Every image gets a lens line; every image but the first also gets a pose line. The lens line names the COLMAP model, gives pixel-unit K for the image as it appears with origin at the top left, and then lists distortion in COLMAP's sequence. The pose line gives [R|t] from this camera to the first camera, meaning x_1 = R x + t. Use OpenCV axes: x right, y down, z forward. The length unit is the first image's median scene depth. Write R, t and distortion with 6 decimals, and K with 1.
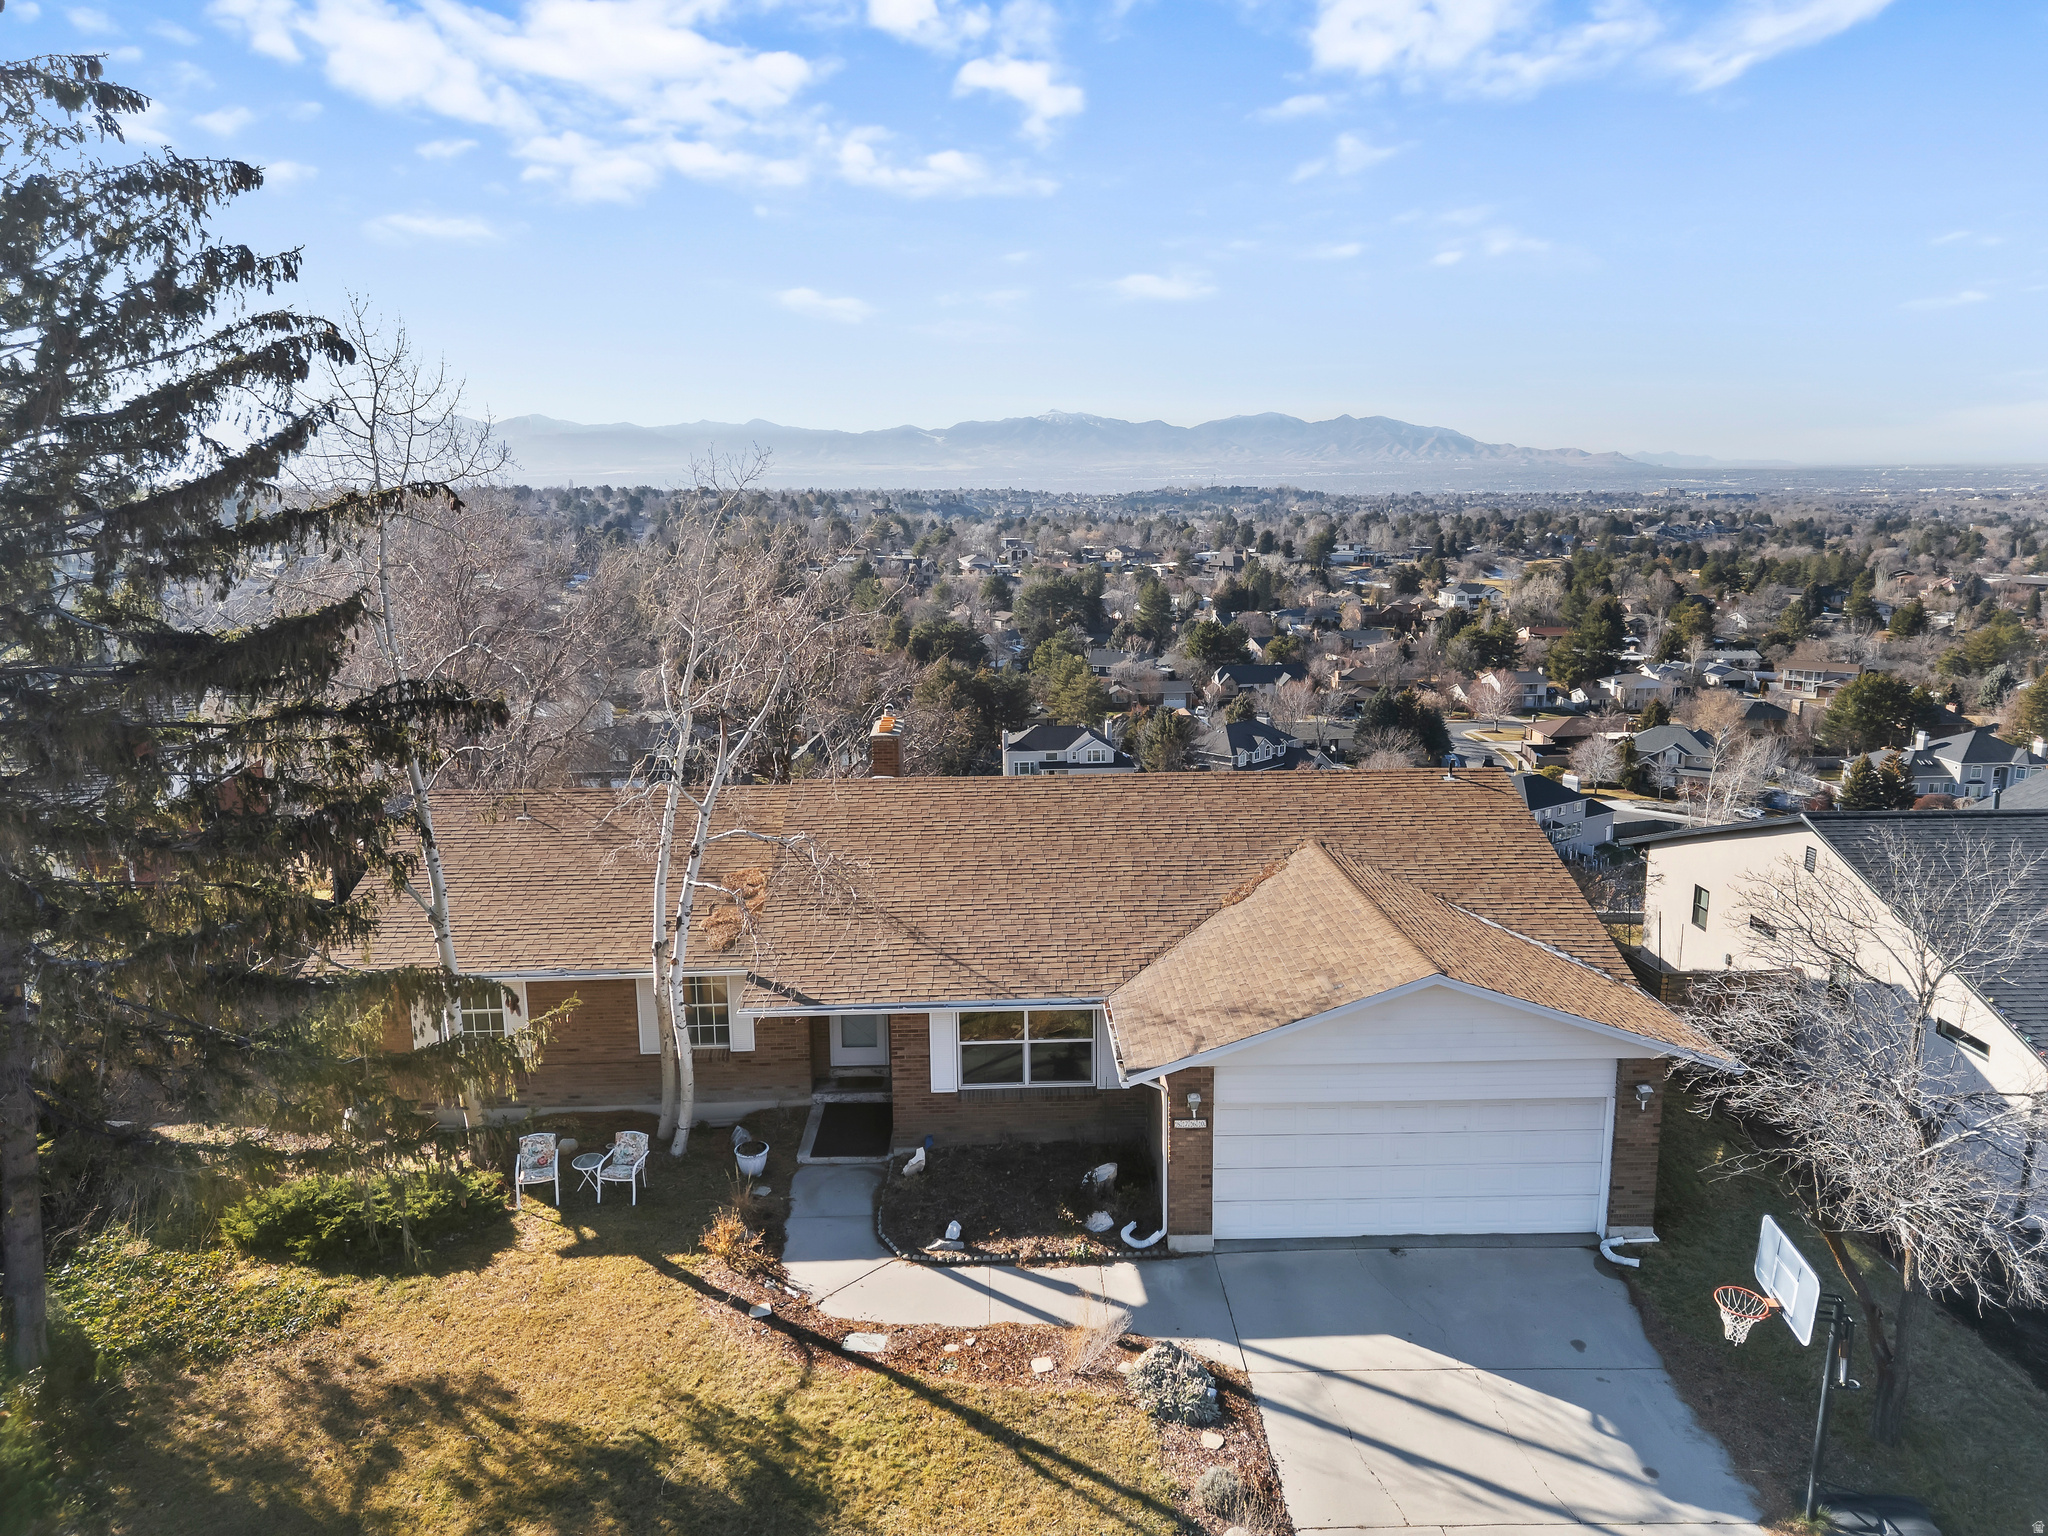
lens RADIAL K [[1439.8, 0, 1021.3], [0, 1439.8, 768.6], [0, 0, 1]] dist [0.049409, -0.030256]
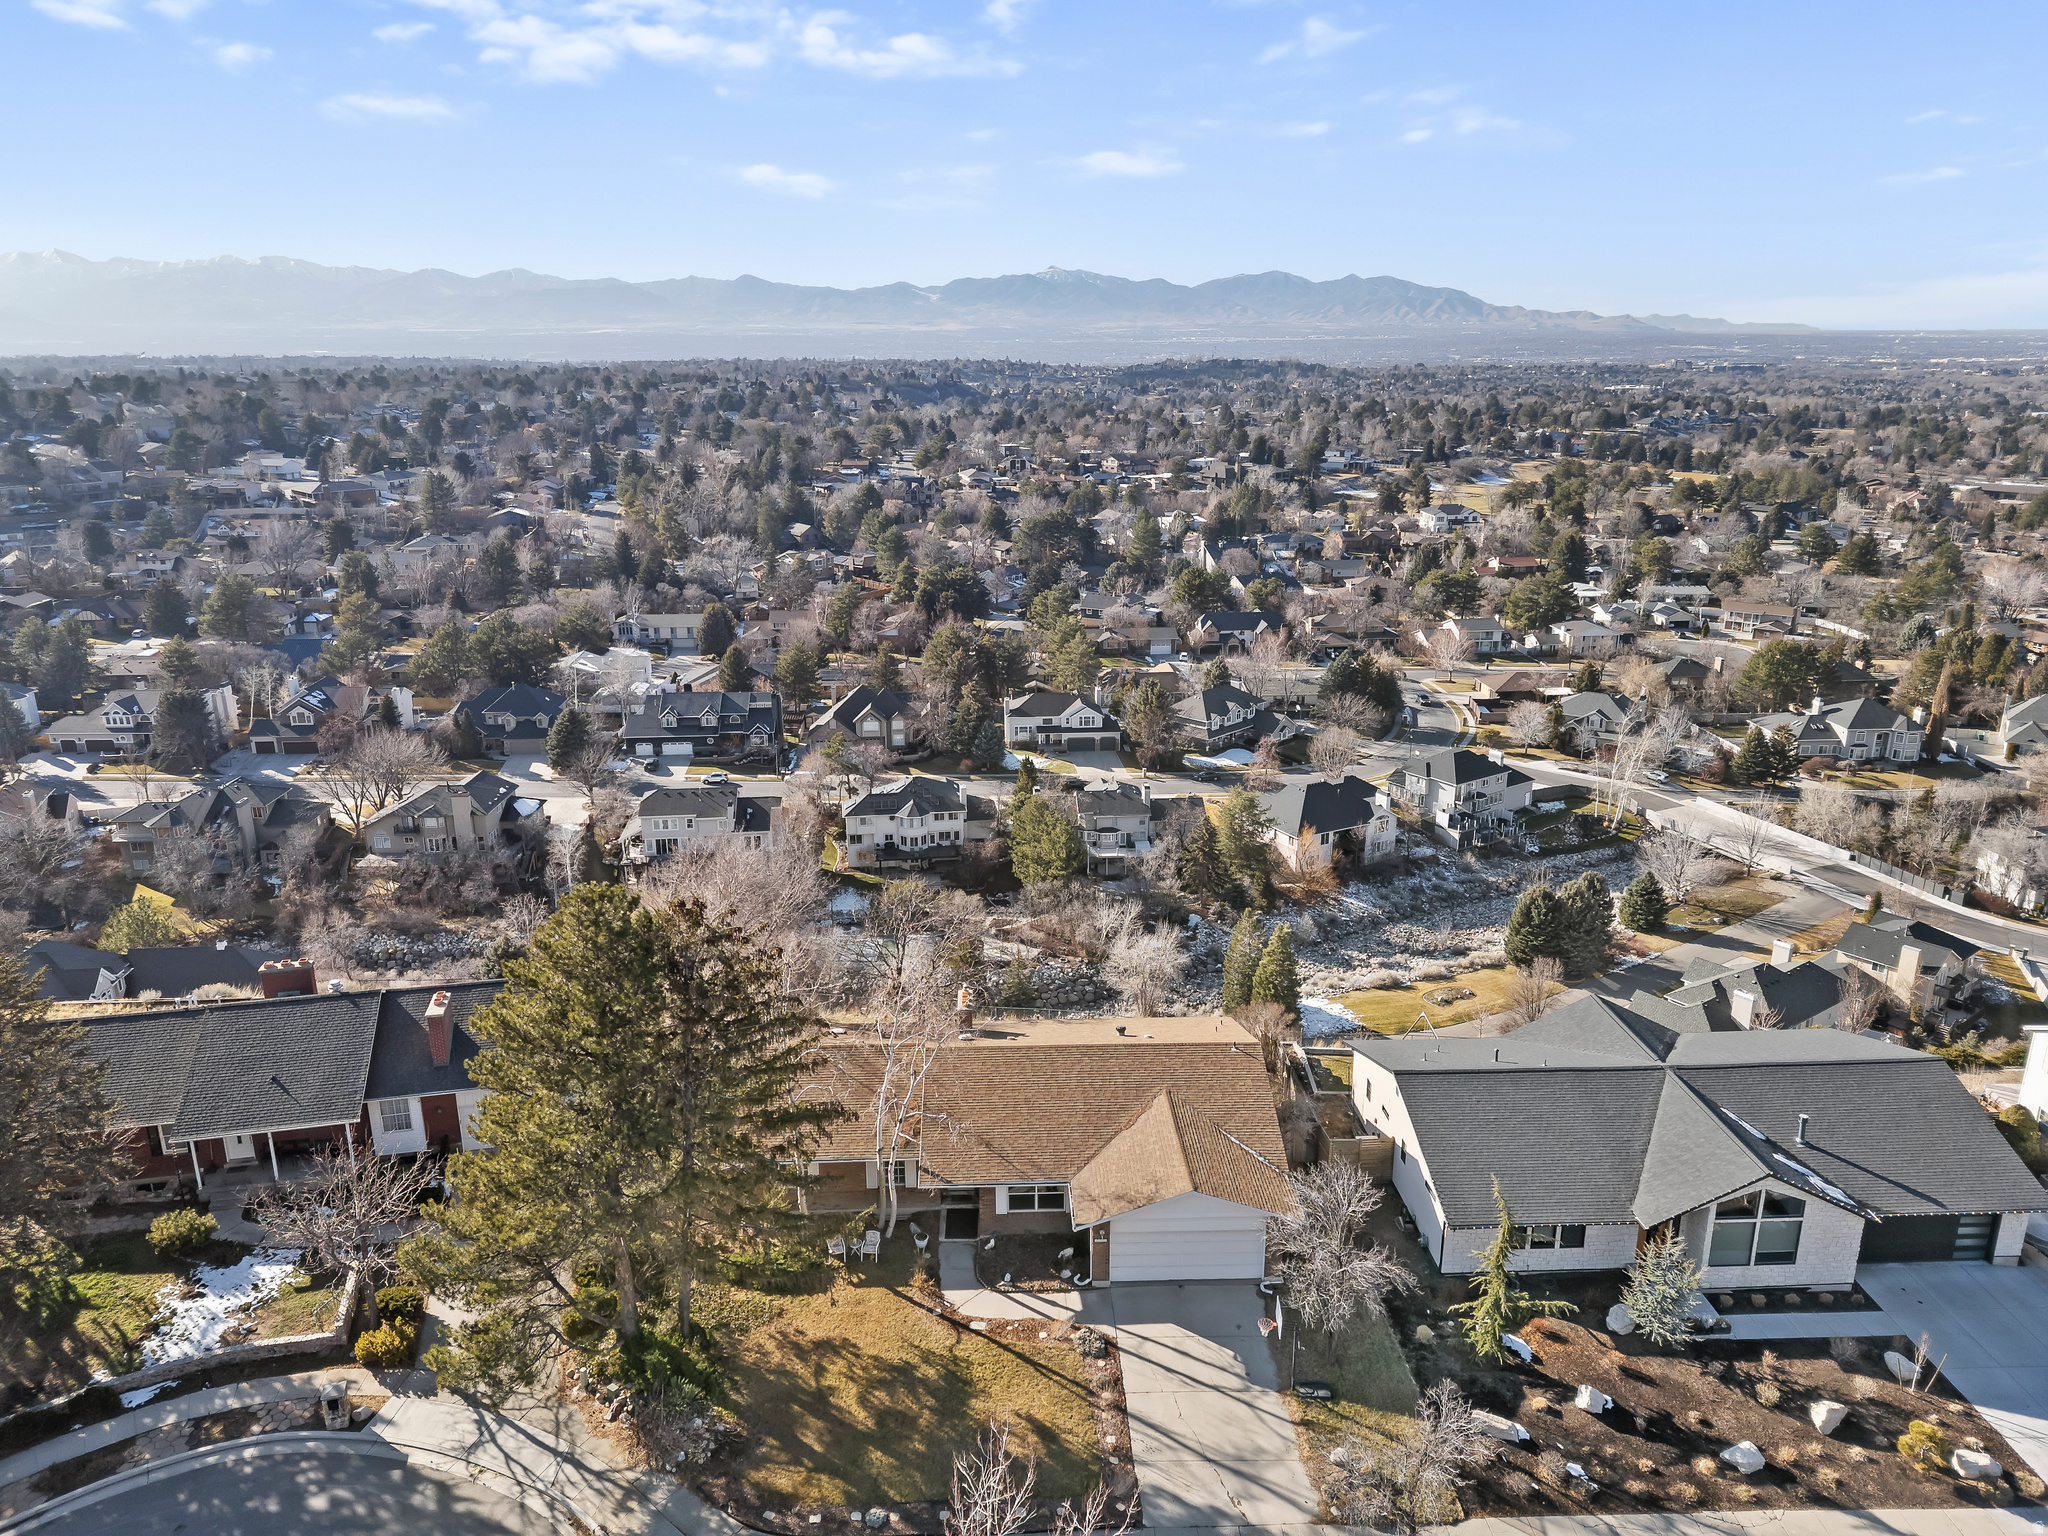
lens RADIAL K [[1439.8, 0, 1025.5], [0, 1439.8, 769.1], [0, 0, 1]] dist [0.049409, -0.030256]
pose [[0.999960, 0.006215, 0.006493, -0.003303], [-0.006778, 0.995869, 0.090549, -0.069450], [-0.005904, -0.090589, 0.995871, -0.125789]]
